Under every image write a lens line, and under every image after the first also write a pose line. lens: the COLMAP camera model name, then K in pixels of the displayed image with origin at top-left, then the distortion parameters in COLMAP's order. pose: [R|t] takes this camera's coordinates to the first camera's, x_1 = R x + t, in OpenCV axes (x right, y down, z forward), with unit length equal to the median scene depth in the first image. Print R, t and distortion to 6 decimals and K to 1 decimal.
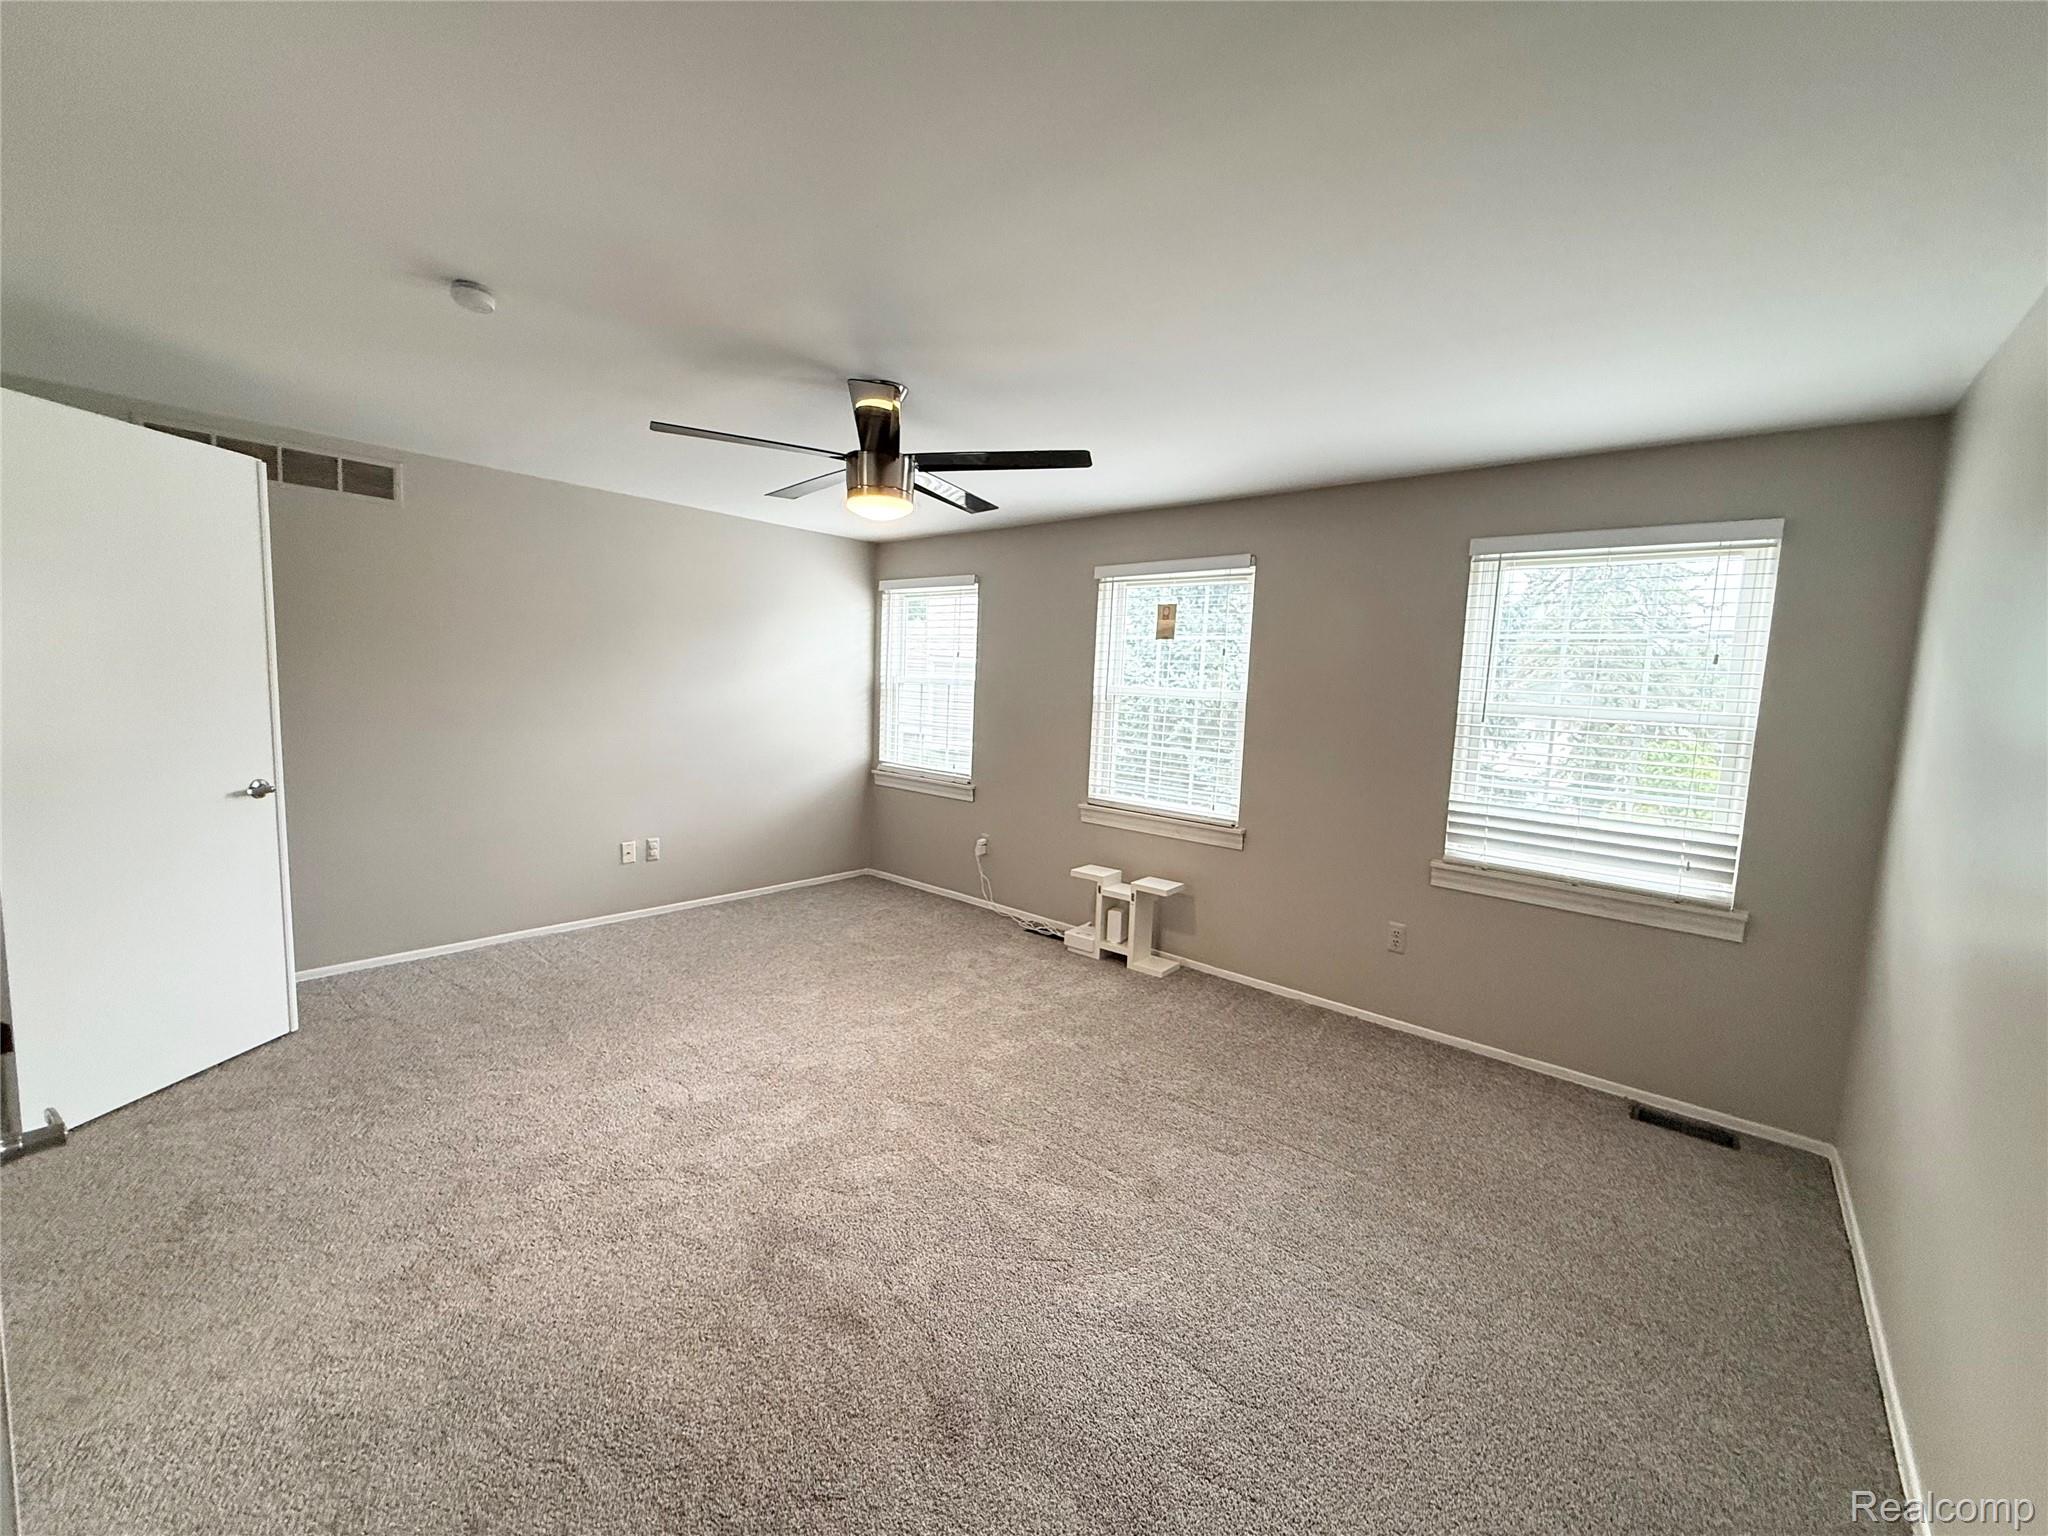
lens RADIAL K [[820.7, 0, 1018.1], [0, 820.7, 768.5], [0, 0, 1]] dist [0.002066, -0.000303]
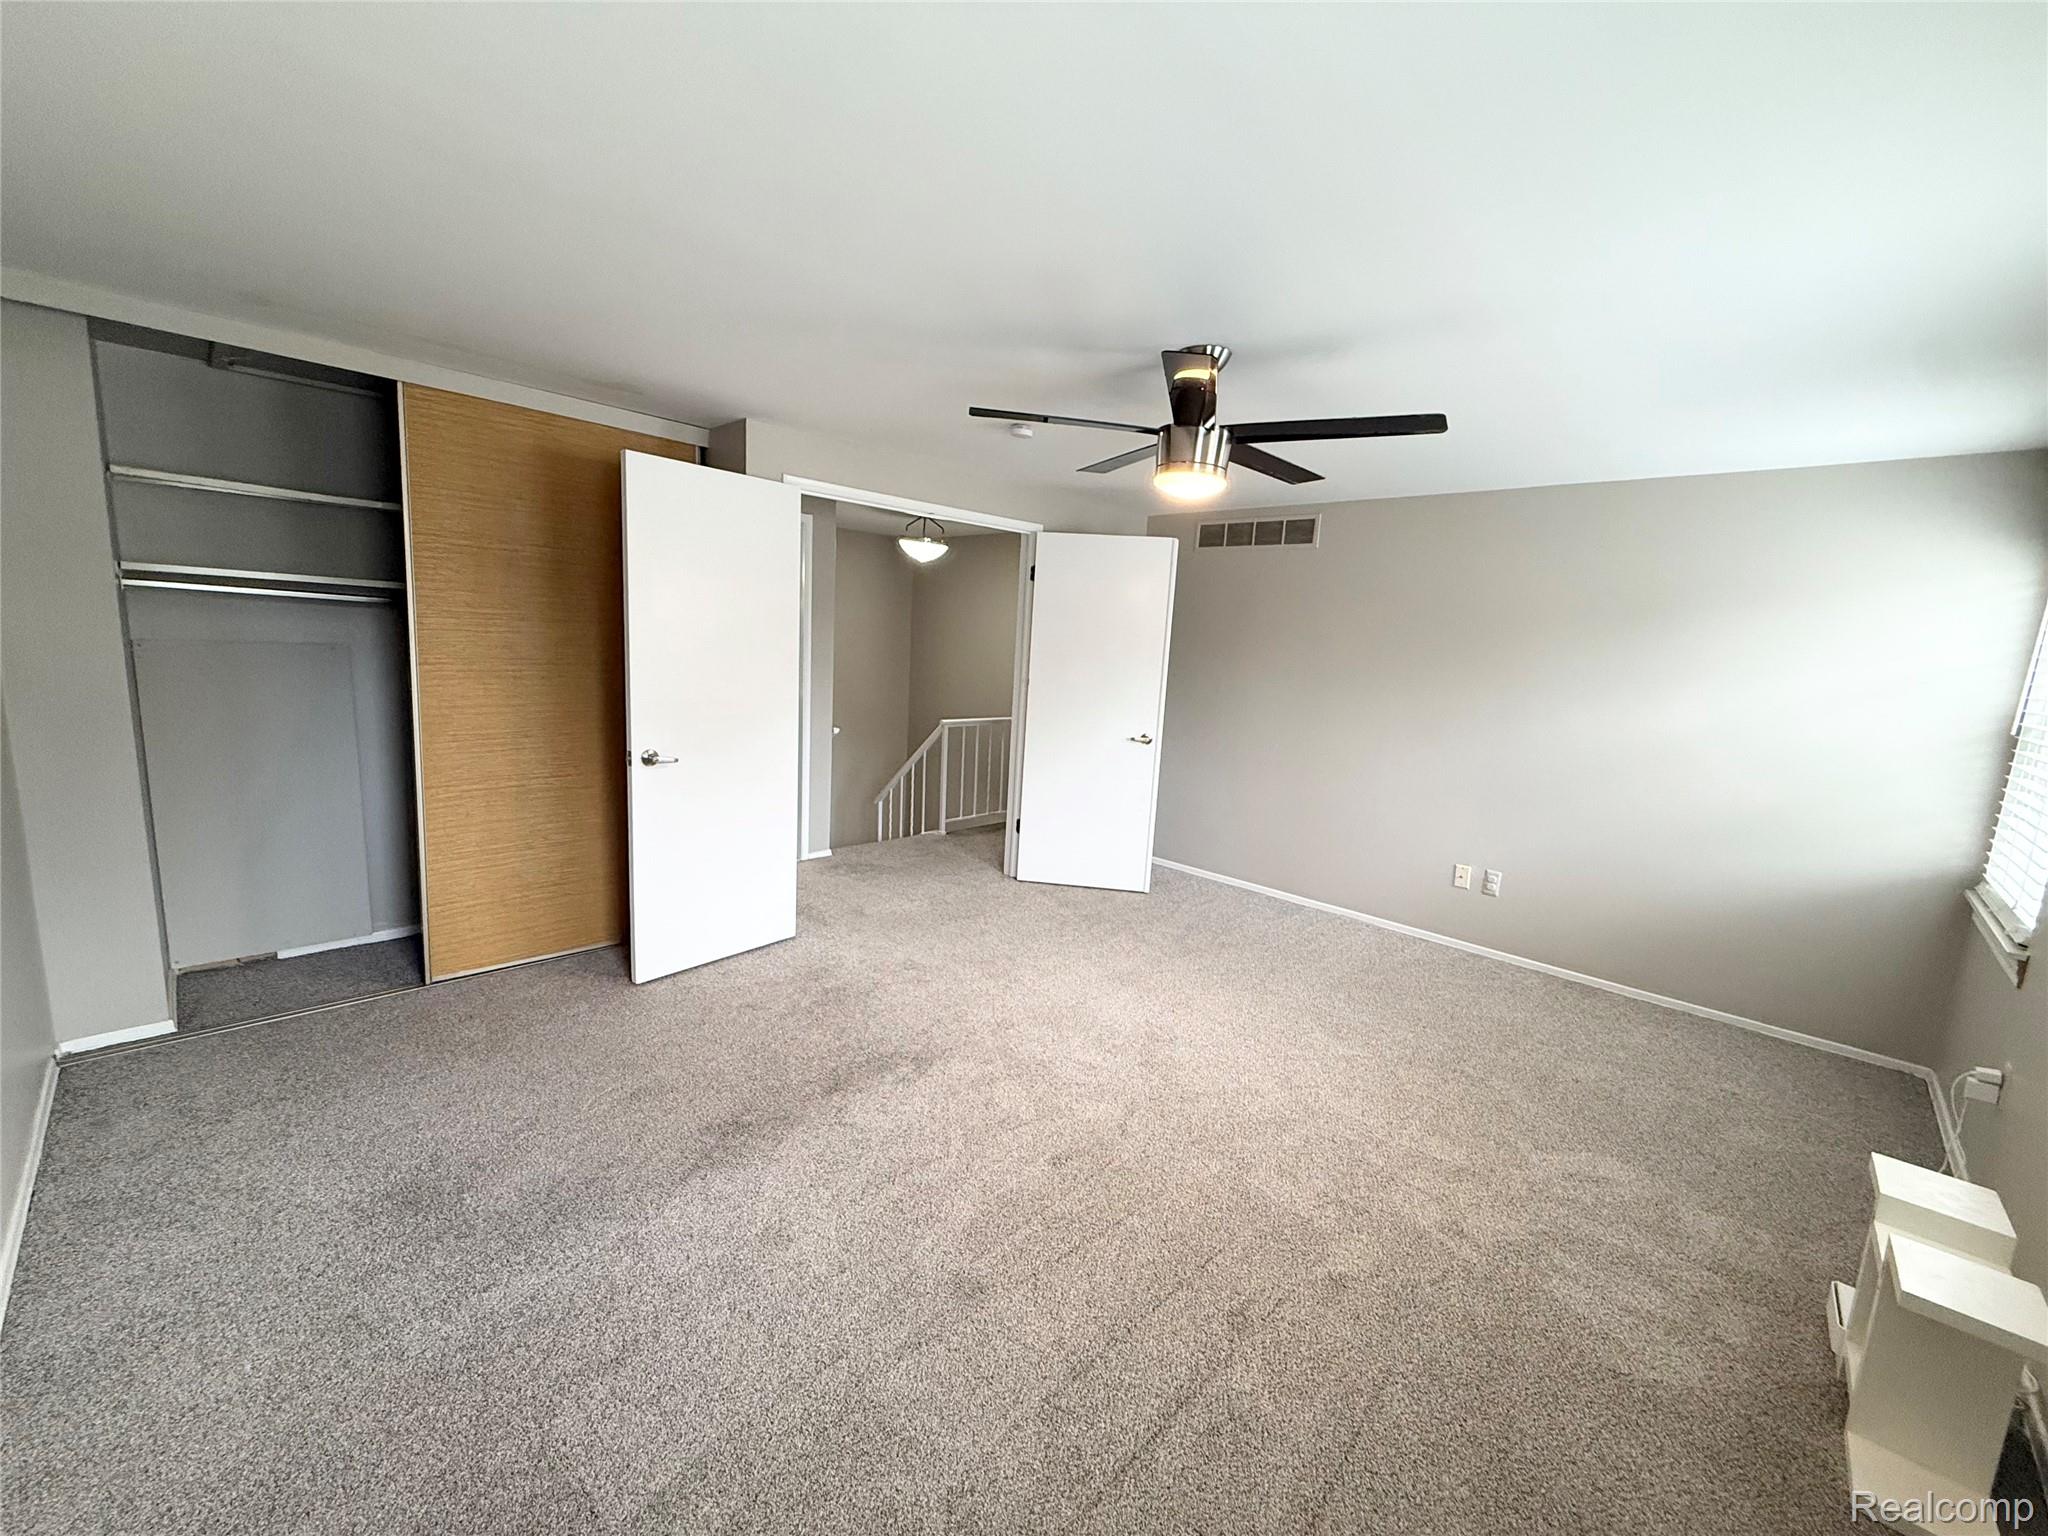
lens RADIAL K [[820.7, 0, 1018.1], [0, 820.7, 768.5], [0, 0, 1]] dist [0.002066, -0.000303]
pose [[-0.054589, 0.117107, -0.991618, 0.615737], [-0.165158, 0.978361, 0.124633, -0.067433], [0.984755, 0.170578, -0.034067, 0.676400]]
